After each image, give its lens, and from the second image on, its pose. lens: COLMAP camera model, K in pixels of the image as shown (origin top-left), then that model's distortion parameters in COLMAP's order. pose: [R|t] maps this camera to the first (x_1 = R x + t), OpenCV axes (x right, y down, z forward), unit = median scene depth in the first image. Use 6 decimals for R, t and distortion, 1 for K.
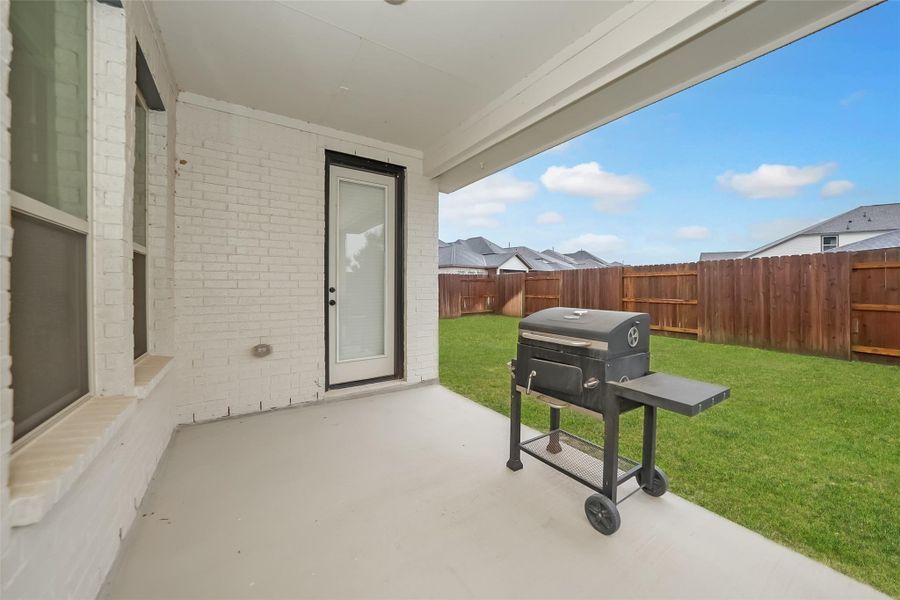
lens RADIAL K [[324.5, 0, 450.0], [0, 324.5, 300.0], [0, 0, 1]] dist [-0.019088, 0.000128]
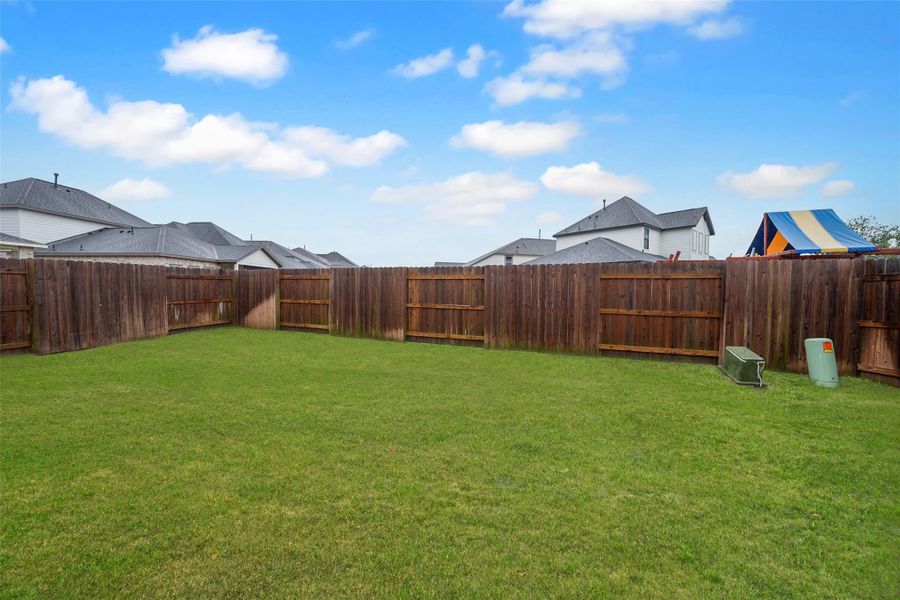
lens RADIAL K [[324.5, 0, 450.0], [0, 324.5, 300.0], [0, 0, 1]] dist [-0.019088, 0.000128]
pose [[0.742768, -0.007785, 0.669504, 0.030883], [0.010191, 0.999948, 0.000322, -0.011803], [-0.669472, 0.006584, 0.742808, 0.223761]]
